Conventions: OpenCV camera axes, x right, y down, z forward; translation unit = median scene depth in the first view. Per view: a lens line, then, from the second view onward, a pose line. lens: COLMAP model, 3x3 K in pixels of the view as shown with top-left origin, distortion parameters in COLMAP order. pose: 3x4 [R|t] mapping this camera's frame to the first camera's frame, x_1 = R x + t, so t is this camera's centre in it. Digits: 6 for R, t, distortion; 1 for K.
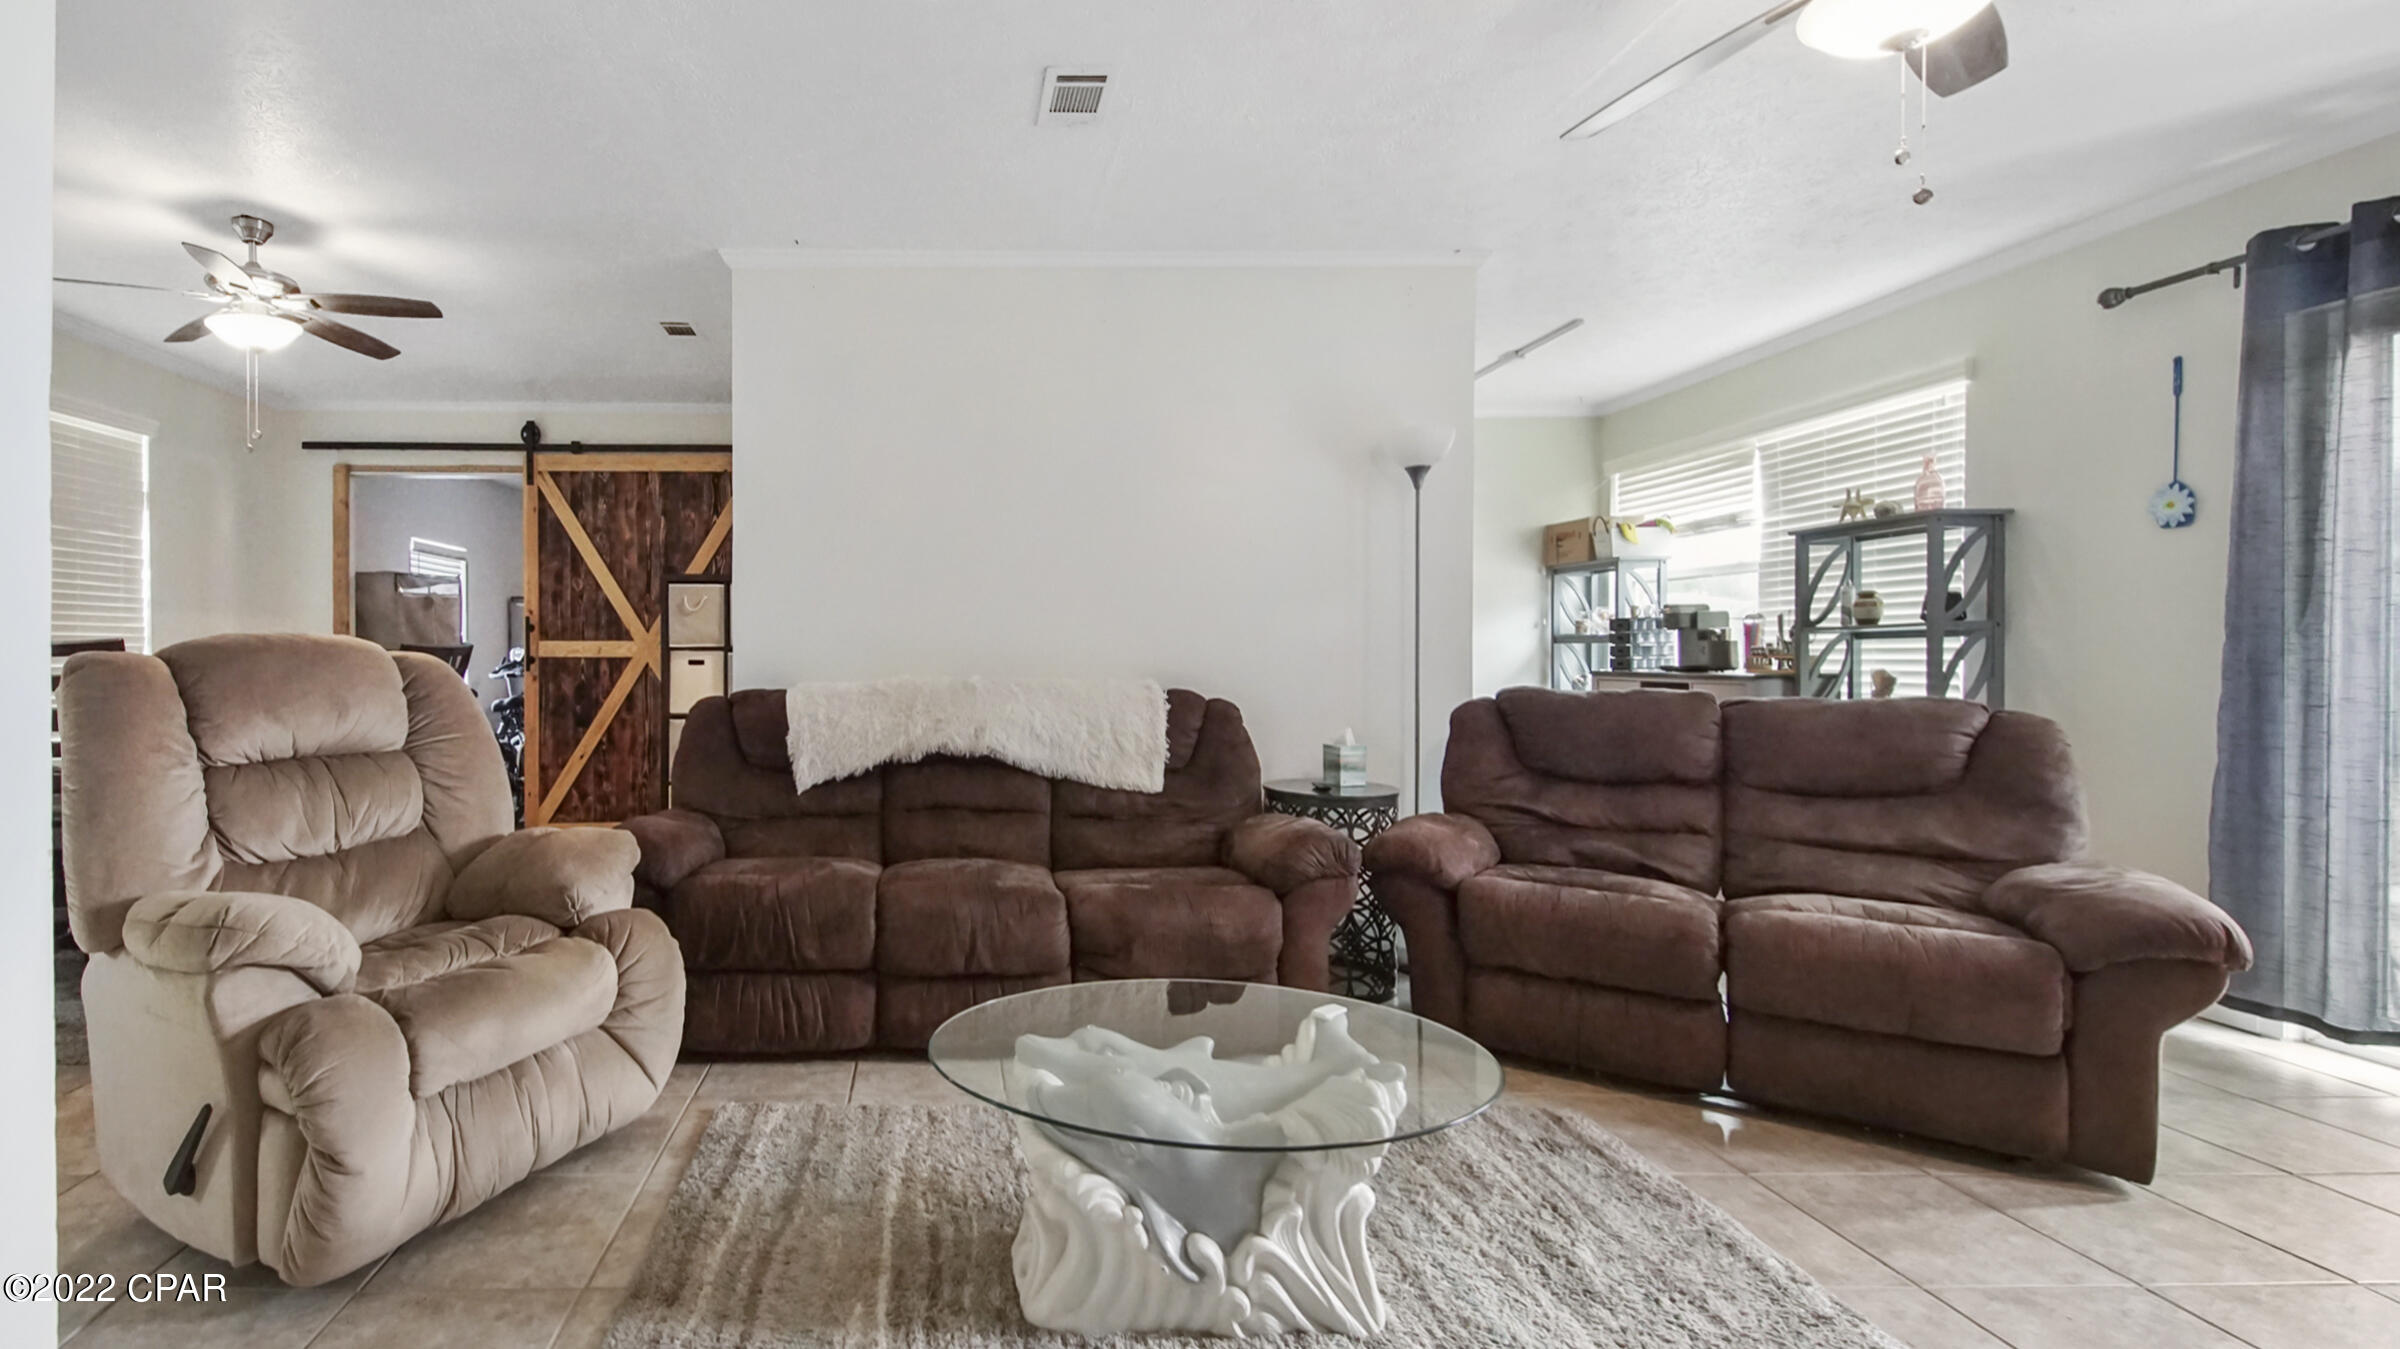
lens RADIAL K [[1101.0, 0, 1200.0], [0, 1101.0, 674.5], [0, 0, 1]] dist [0.000041, -0.013582]
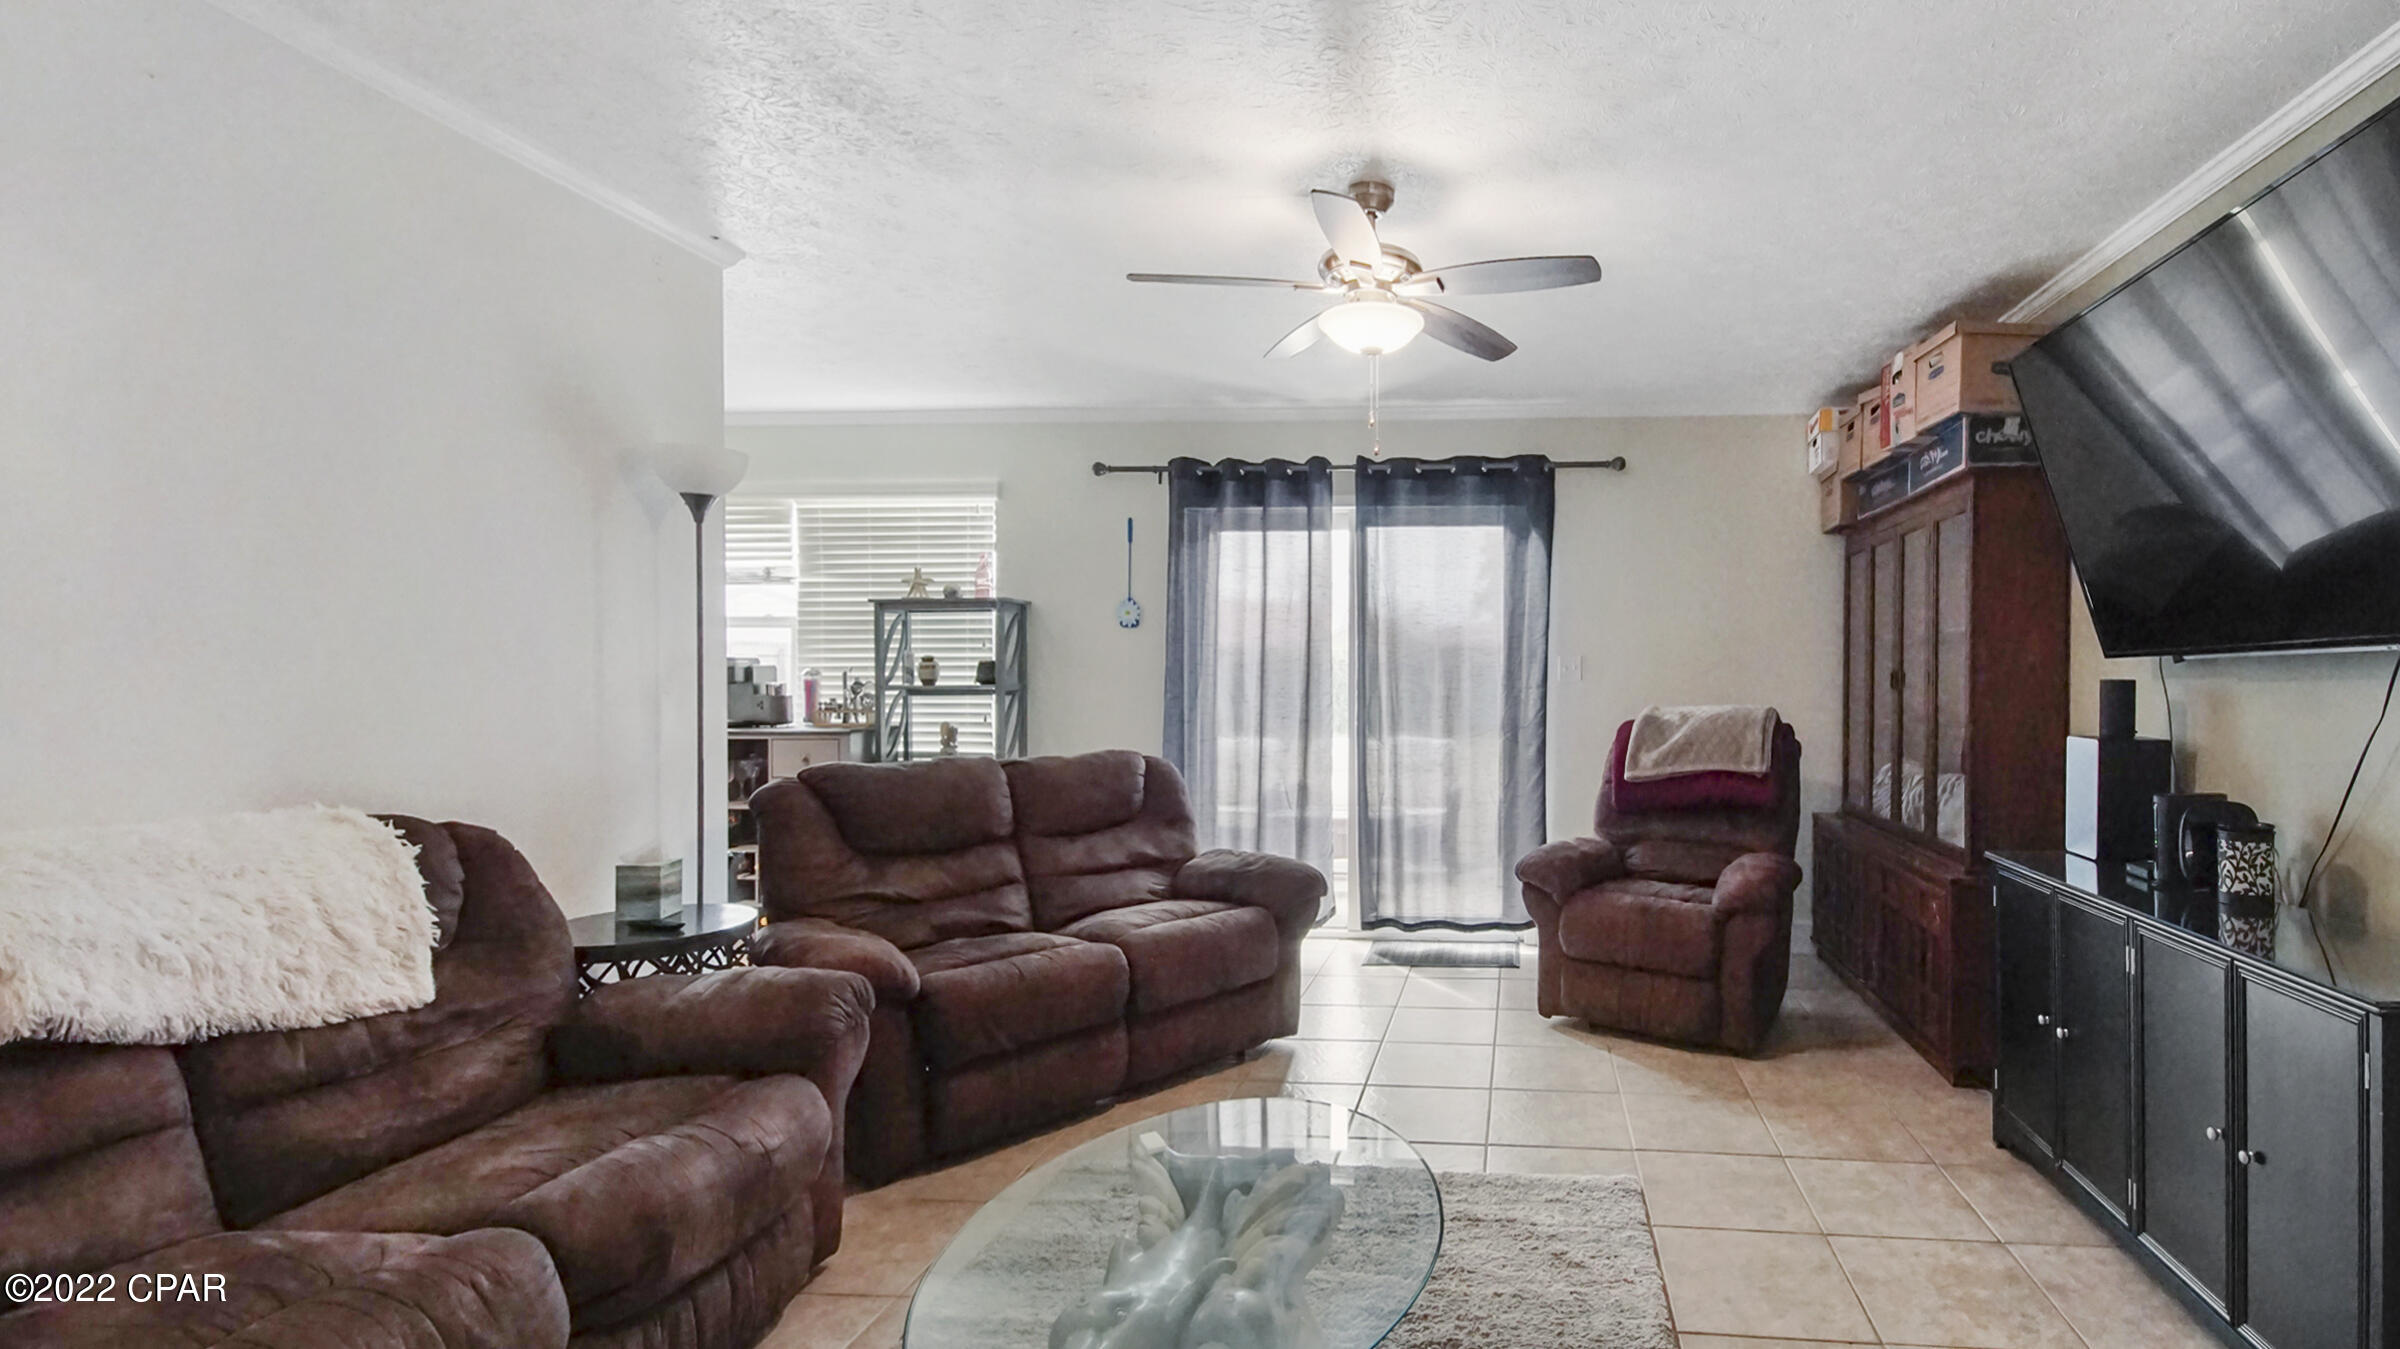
lens RADIAL K [[1101.0, 0, 1200.0], [0, 1101.0, 674.5], [0, 0, 1]] dist [0.000041, -0.013582]
pose [[0.180187, -0.007594, 0.983603, -0.515131], [0.003748, 0.999968, 0.007034, -0.063861], [-0.983625, 0.002419, 0.180209, 0.501678]]
